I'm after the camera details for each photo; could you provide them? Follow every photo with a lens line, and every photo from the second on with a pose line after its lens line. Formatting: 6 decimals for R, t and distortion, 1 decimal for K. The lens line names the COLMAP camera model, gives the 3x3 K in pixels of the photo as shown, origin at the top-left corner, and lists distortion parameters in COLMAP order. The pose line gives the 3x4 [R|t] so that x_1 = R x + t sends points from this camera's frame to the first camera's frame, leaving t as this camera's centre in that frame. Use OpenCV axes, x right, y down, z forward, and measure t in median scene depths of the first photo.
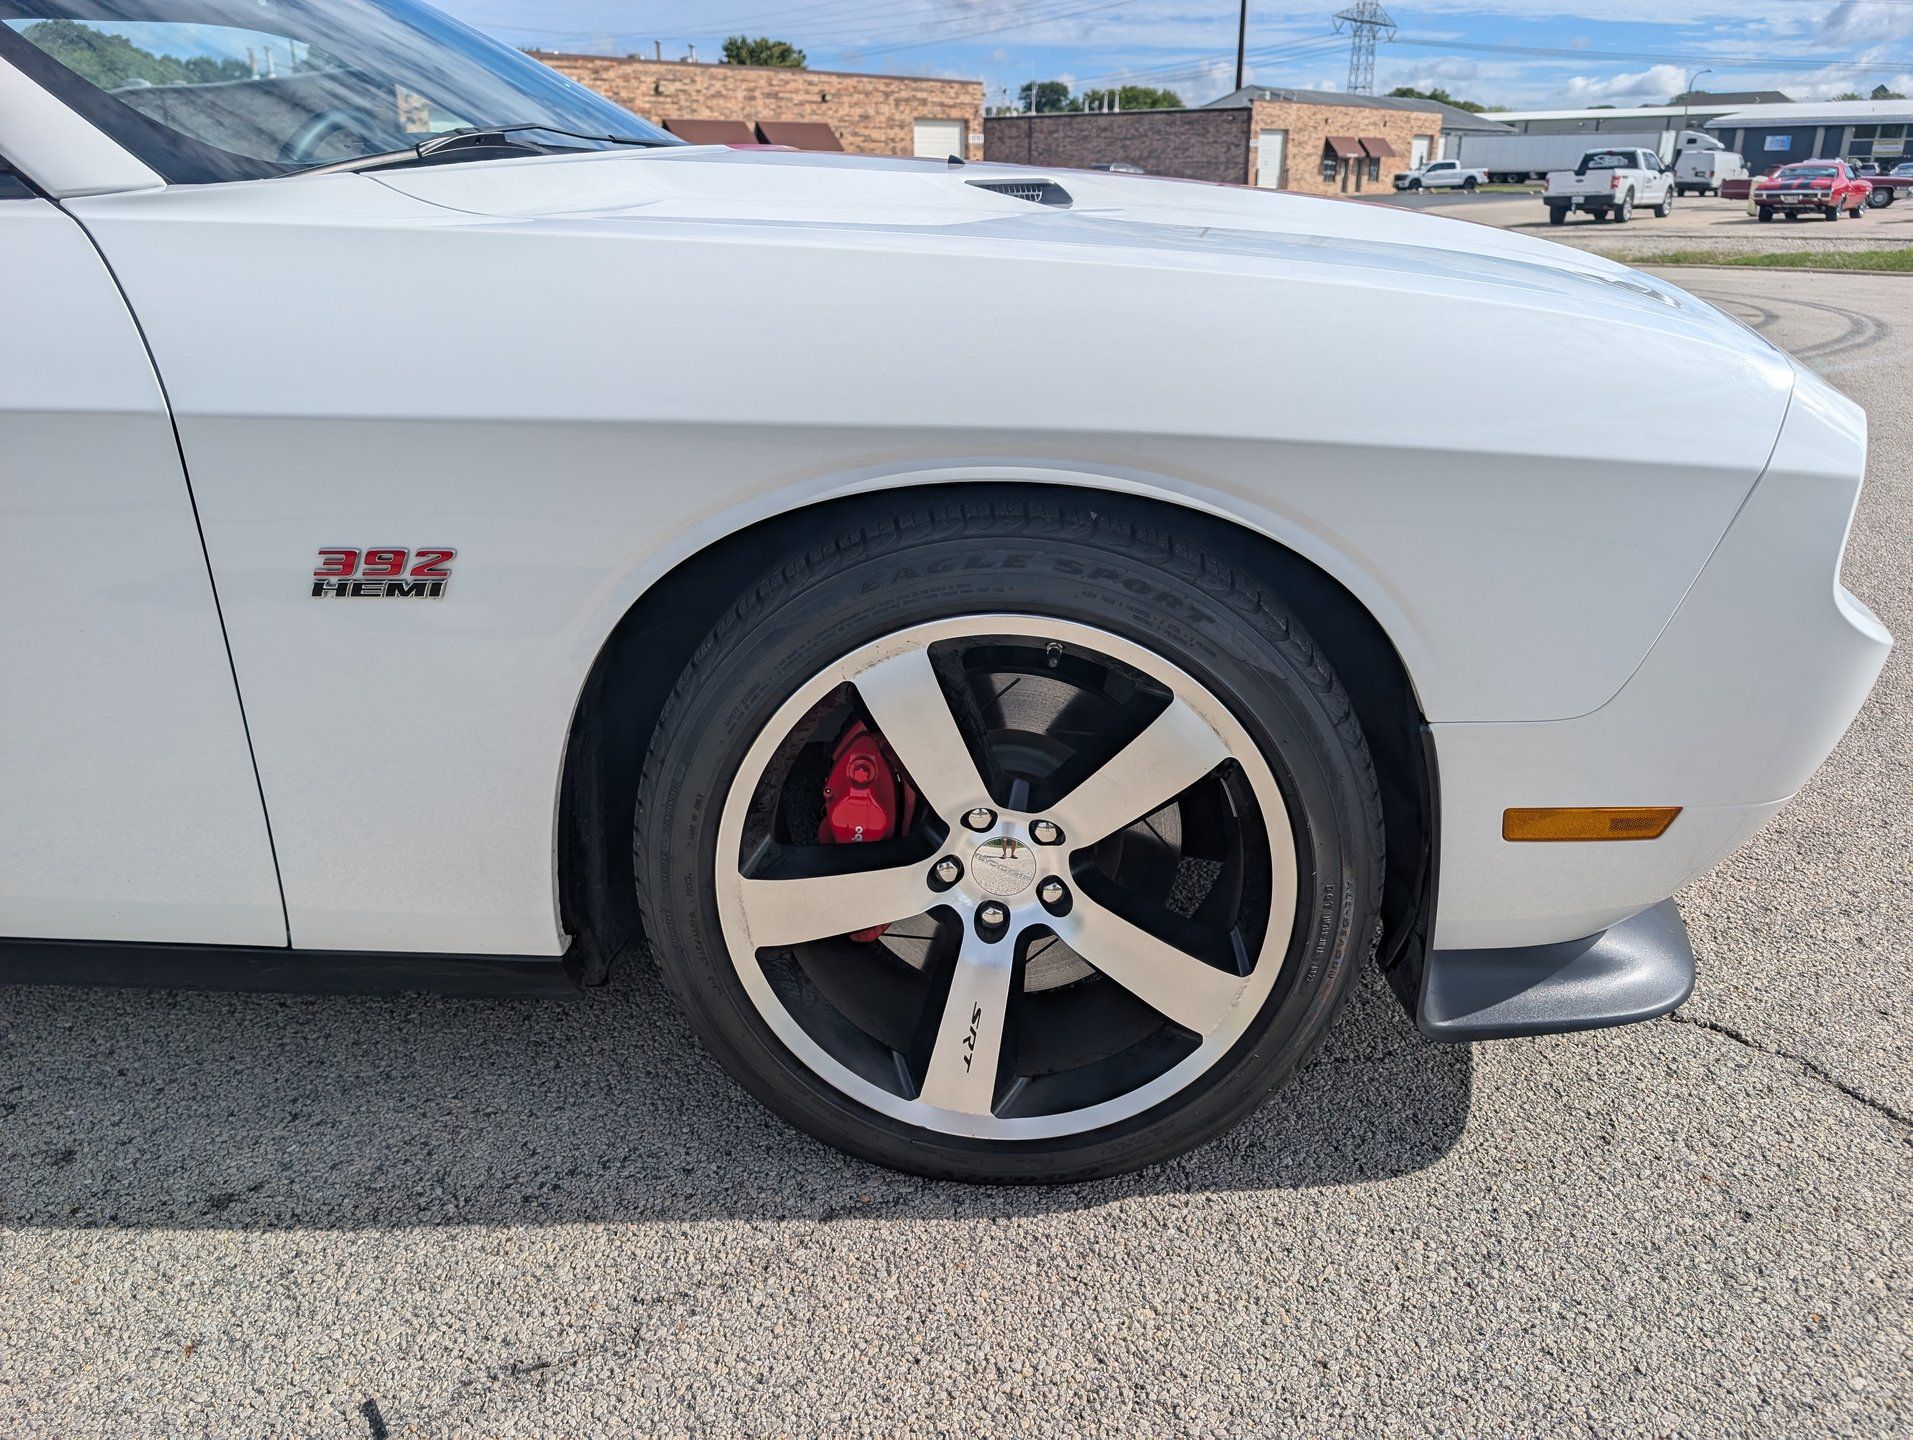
lens RADIAL K [[1390.9, 0, 964.6], [0, 1390.9, 725.0], [0, 0, 1]] dist [0.014727, -0.006113]
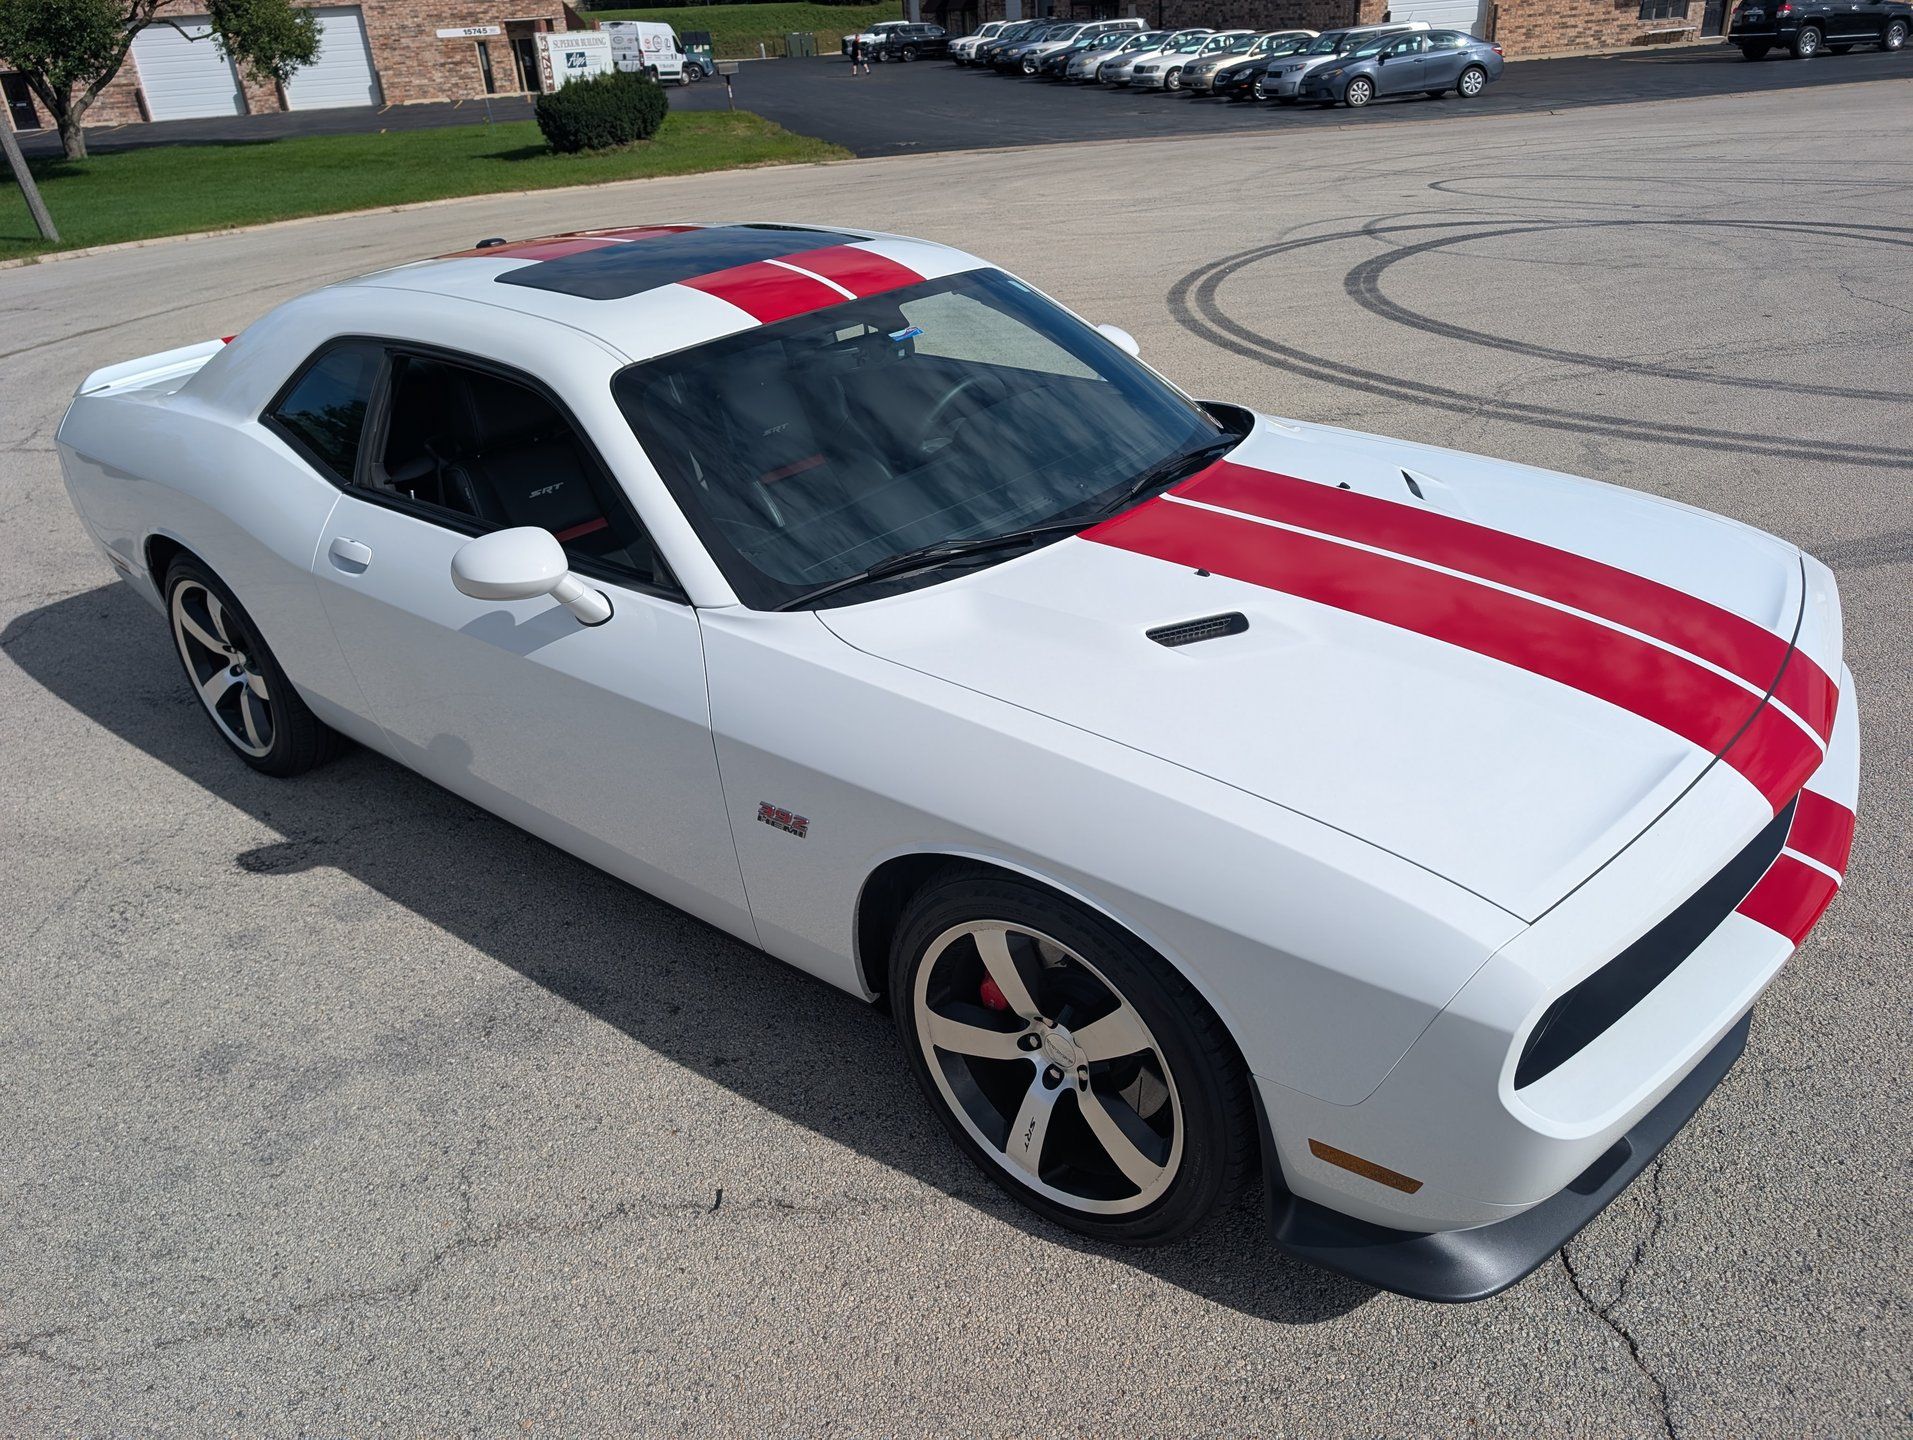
lens RADIAL K [[1387.6, 0, 956.8], [0, 1387.6, 719.4], [0, 0, 1]] dist [0.010247, -0.002163]
pose [[0.811314, 0.228939, -0.537919, 0.029400], [-0.163266, 0.972251, 0.167546, -0.021943], [0.561351, -0.048108, 0.826179, -0.018254]]
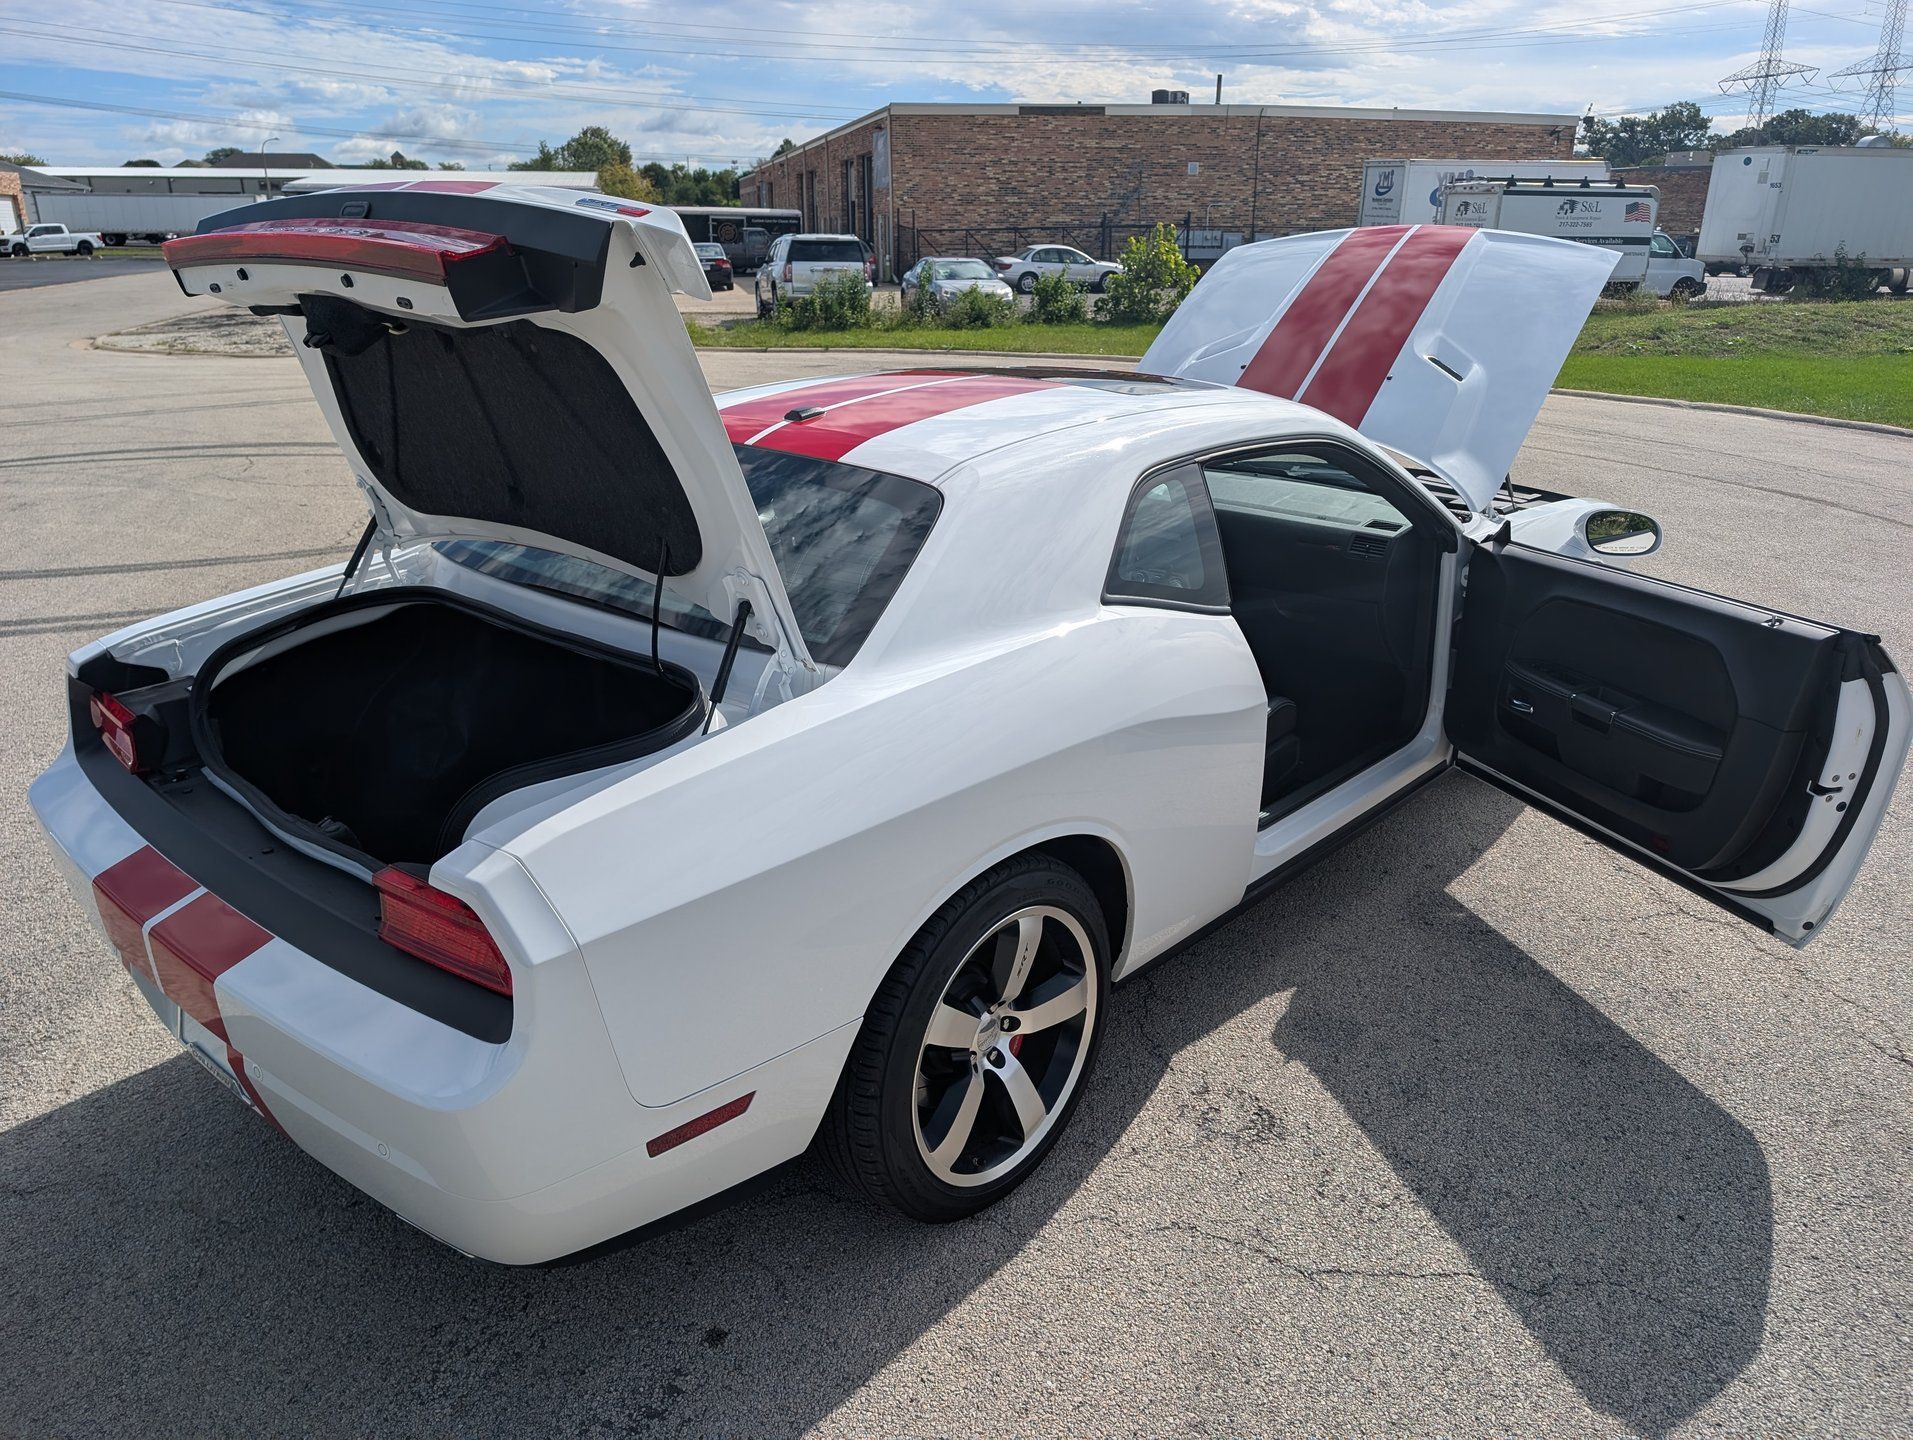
lens RADIAL K [[1378.9, 0, 967.7], [0, 1378.9, 724.9], [0, 0, 1]] dist [0.006343, -0.005090]
pose [[0.604738, -0.265569, 0.750843, -0.136351], [0.286174, 0.952261, 0.106321, -0.021822], [-0.743233, 0.150575, 0.651867, -0.006069]]
